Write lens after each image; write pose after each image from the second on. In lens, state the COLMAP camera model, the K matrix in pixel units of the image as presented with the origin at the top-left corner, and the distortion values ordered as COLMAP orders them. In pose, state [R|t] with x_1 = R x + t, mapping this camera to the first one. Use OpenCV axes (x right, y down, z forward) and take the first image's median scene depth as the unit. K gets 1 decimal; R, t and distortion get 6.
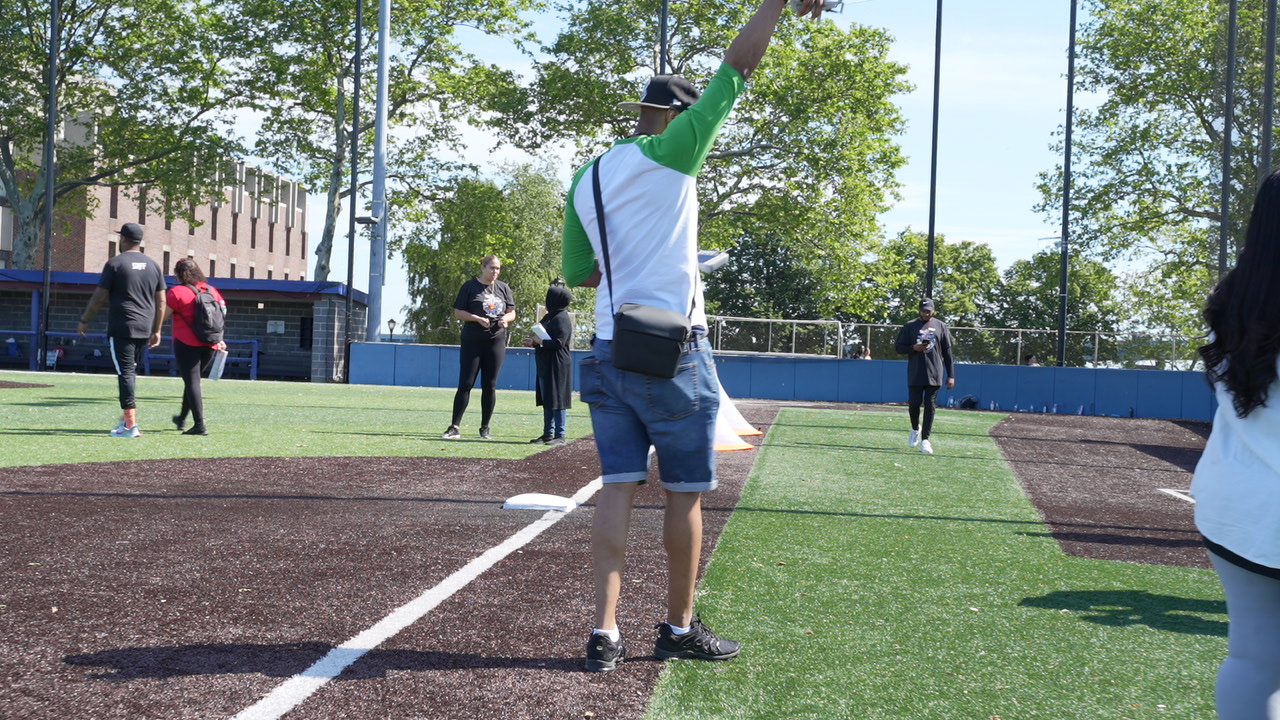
lens RADIAL K [[1718.3, 0, 640.0], [0, 1718.3, 360.0], [0, 0, 1]] dist [0.118158, 0.074911]
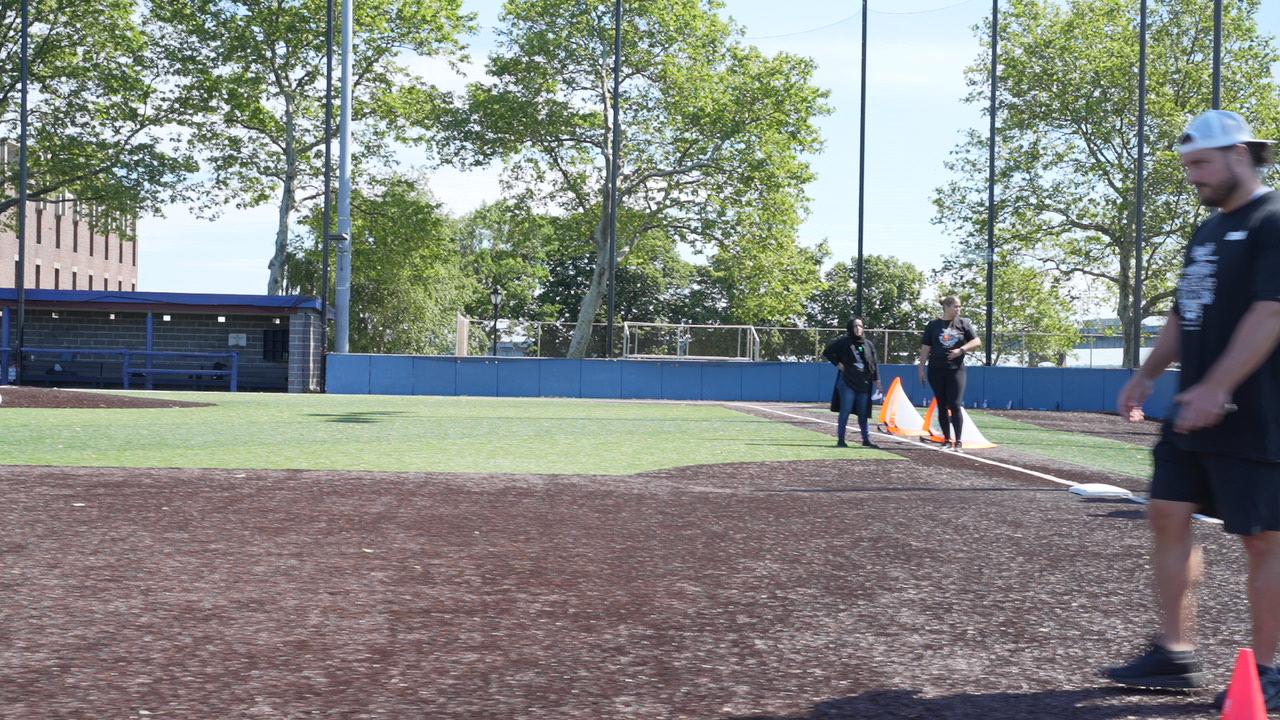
lens RADIAL K [[1718.3, 0, 640.0], [0, 1718.3, 360.0], [0, 0, 1]] dist [0.118158, 0.074911]
pose [[0.989811, -0.016106, 0.141474, -0.112324], [0.015949, 0.999870, 0.002241, -0.005169], [-0.141492, 0.000038, 0.989939, -0.053501]]
